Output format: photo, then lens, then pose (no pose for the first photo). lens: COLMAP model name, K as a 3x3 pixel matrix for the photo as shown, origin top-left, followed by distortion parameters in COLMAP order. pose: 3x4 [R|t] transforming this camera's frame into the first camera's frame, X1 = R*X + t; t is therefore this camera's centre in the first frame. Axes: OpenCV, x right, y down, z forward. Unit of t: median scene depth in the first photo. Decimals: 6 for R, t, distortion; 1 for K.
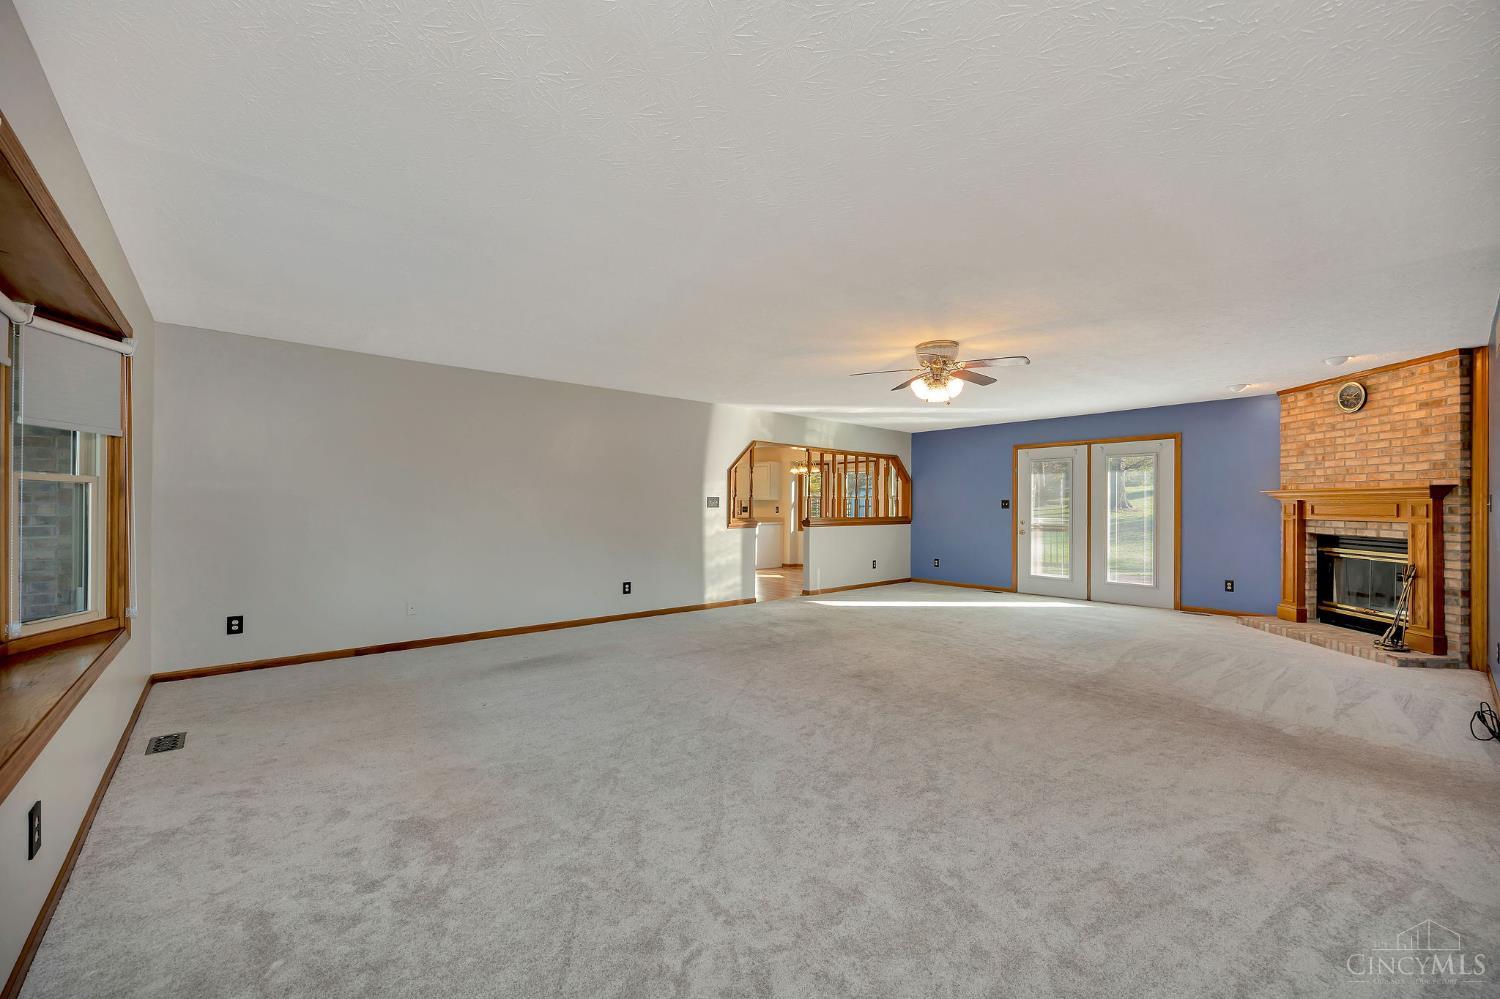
lens RADIAL K [[575.9, 0, 749.6], [0, 575.9, 499.0], [0, 0, 1]] dist [0.001166, -0.001194]
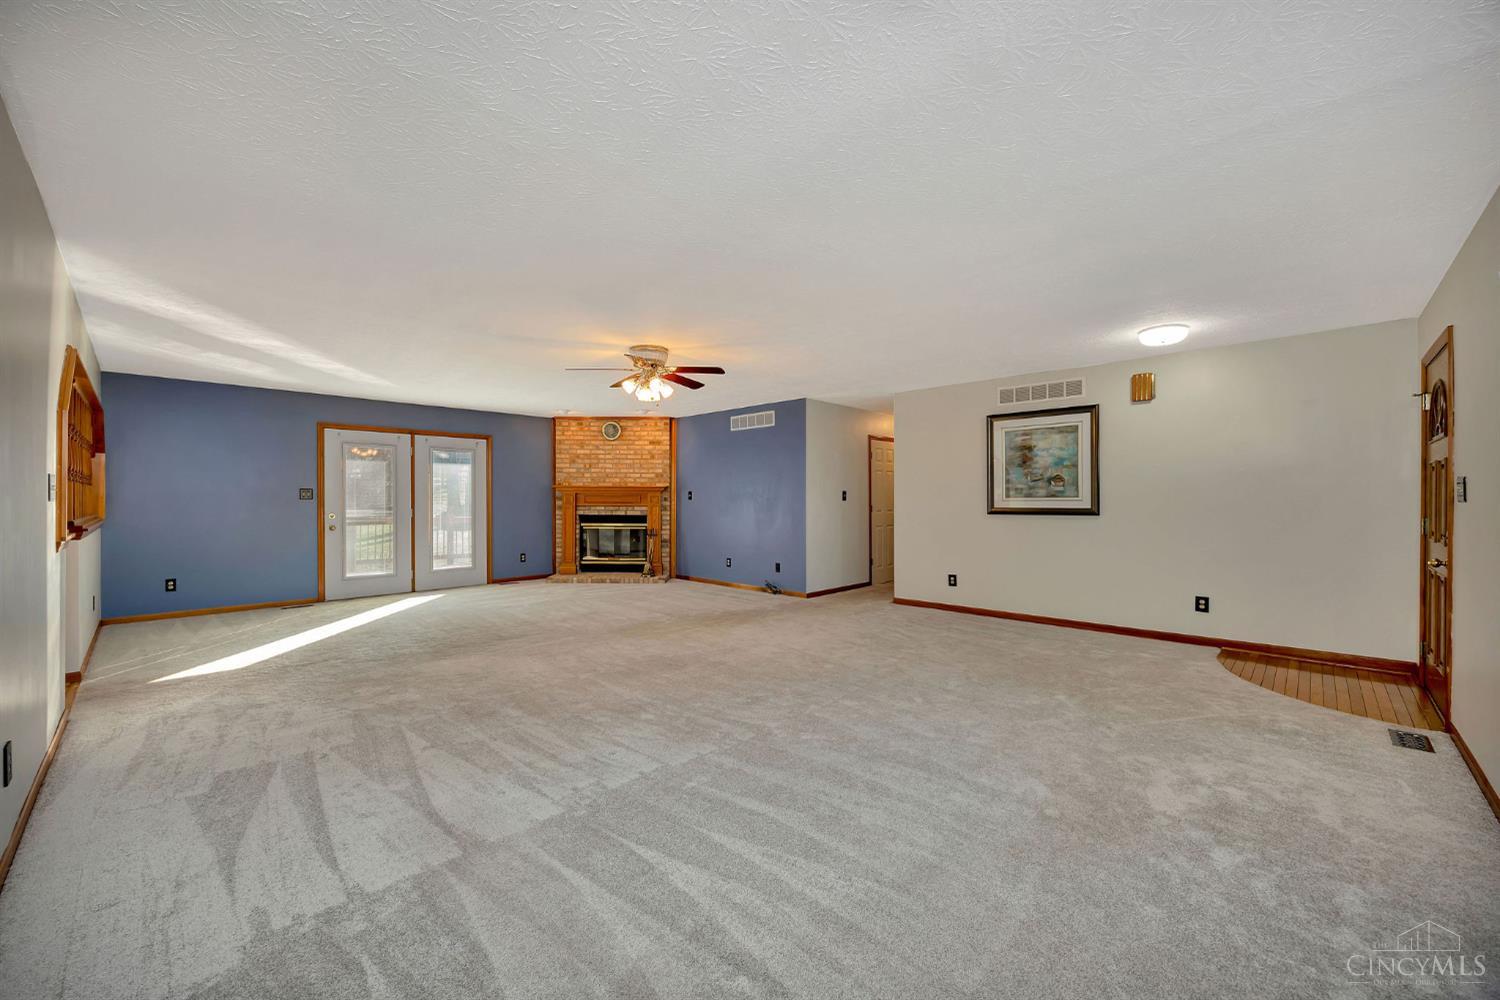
lens RADIAL K [[575.9, 0, 749.1], [0, 575.9, 500.9], [0, 0, 1]] dist [0.001166, -0.001194]
pose [[-0.059240, -0.005192, 0.998230, -0.592161], [-0.012212, 0.999915, 0.004476, 0.010783], [-0.998169, -0.011925, -0.059298, 0.662851]]
